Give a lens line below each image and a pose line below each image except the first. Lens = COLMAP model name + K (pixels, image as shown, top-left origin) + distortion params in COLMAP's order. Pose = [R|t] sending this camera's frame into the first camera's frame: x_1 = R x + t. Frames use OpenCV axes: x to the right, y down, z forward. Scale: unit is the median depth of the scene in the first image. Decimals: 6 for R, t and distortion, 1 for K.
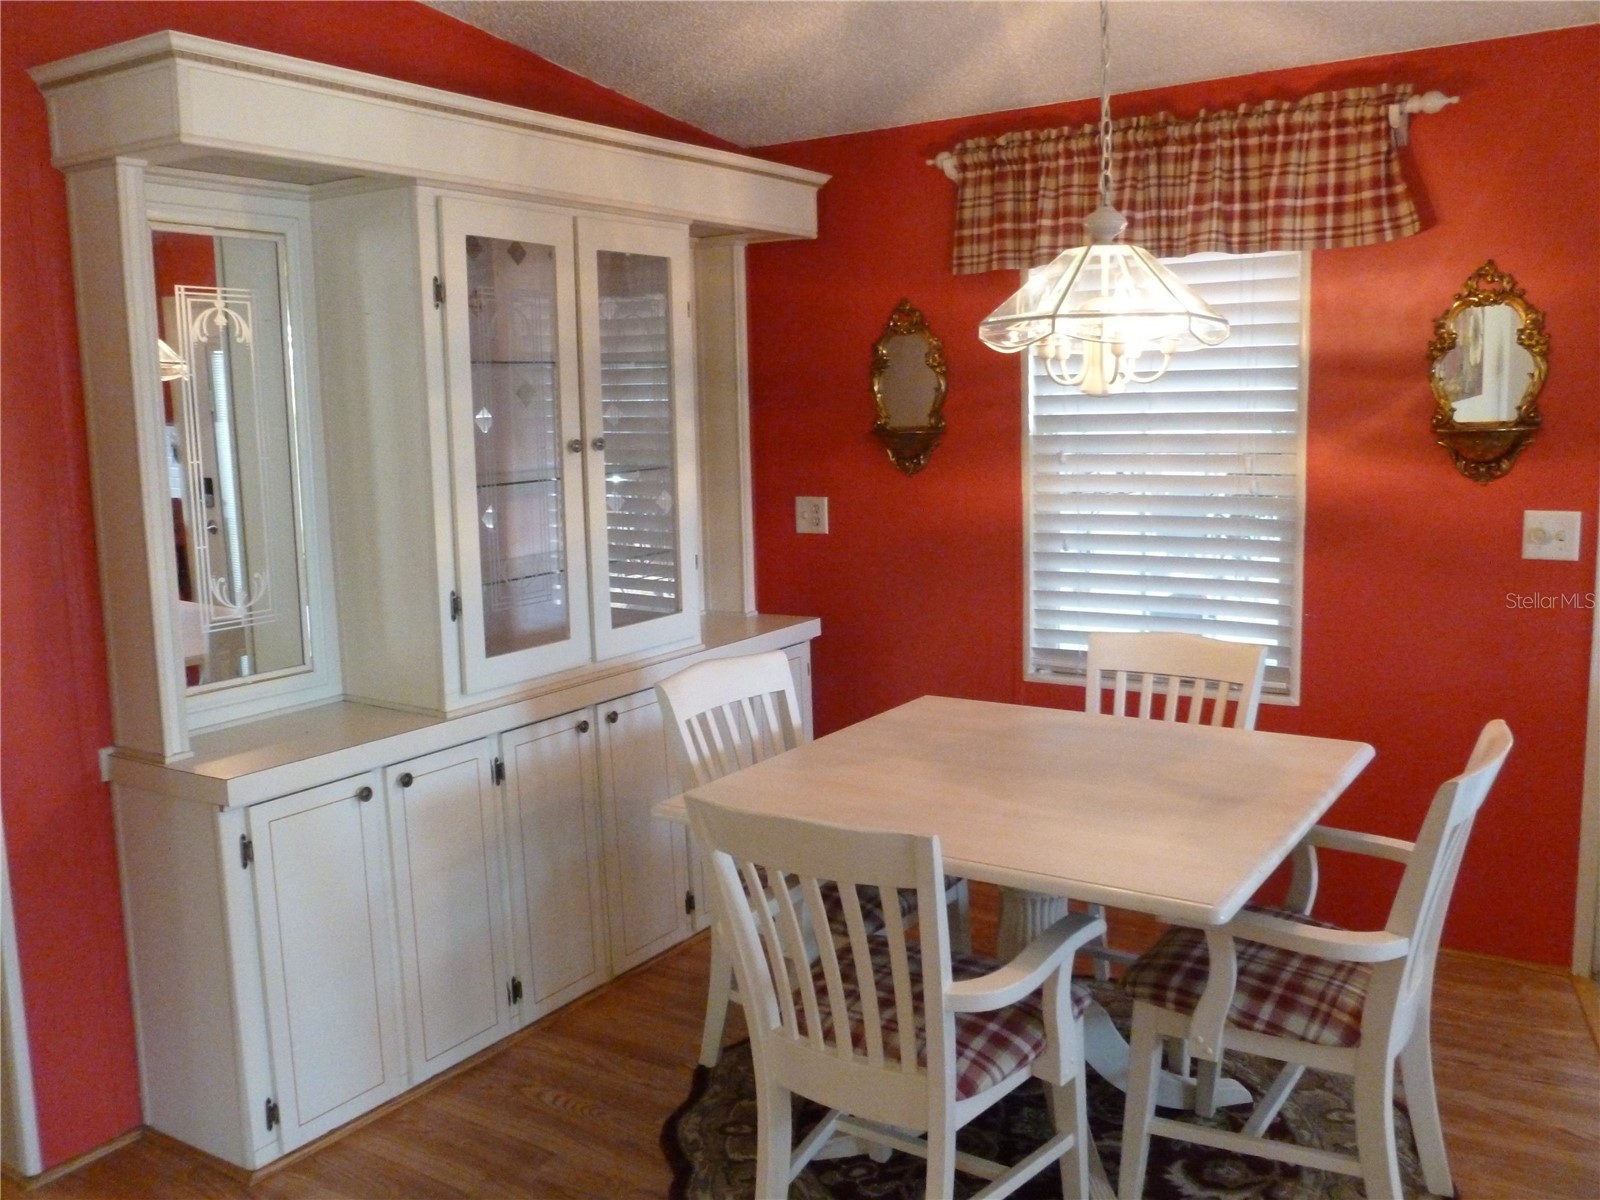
lens RADIAL K [[1344.4, 0, 812.0], [0, 1344.4, 591.7], [0, 0, 1]] dist [-0.024002, -0.003680]
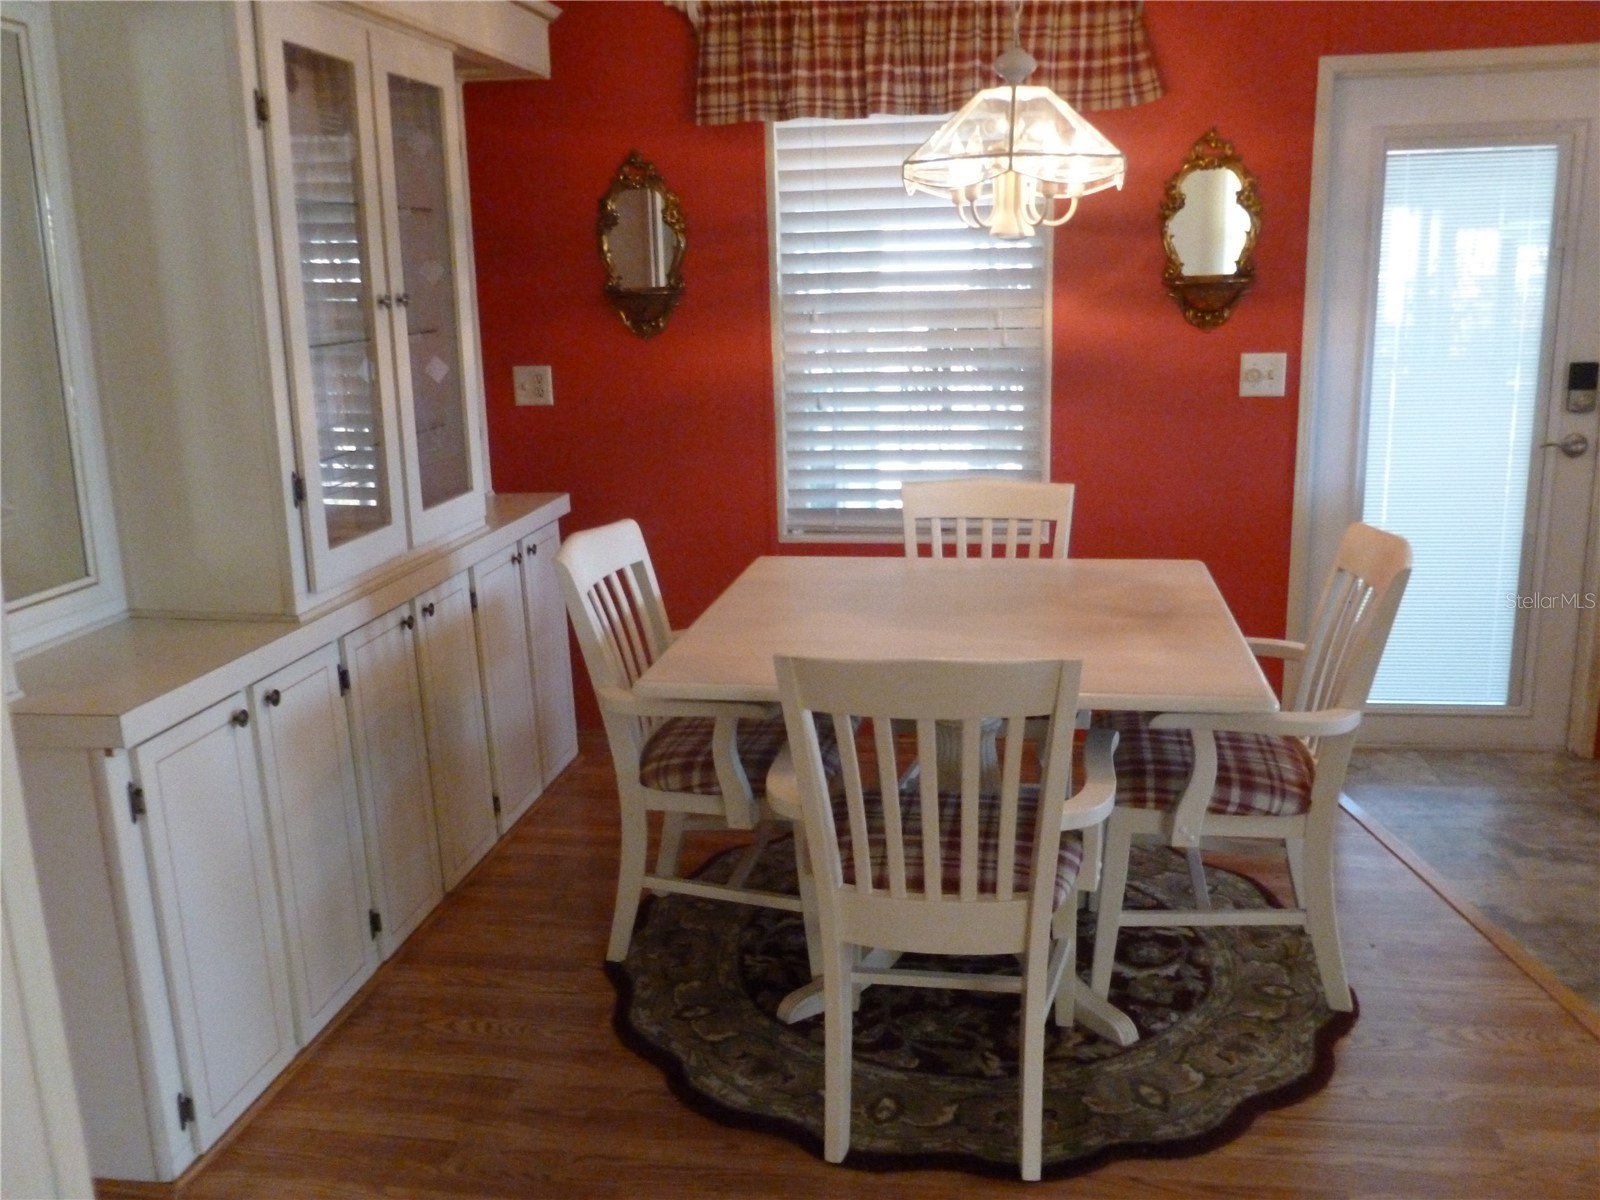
lens RADIAL K [[1344.4, 0, 812.0], [0, 1344.4, 591.7], [0, 0, 1]] dist [-0.024002, -0.003680]
pose [[0.917189, -0.090926, 0.387939, -0.261806], [0.058957, 0.993867, 0.093556, 0.012522], [-0.394066, -0.062937, 0.916925, 0.079720]]
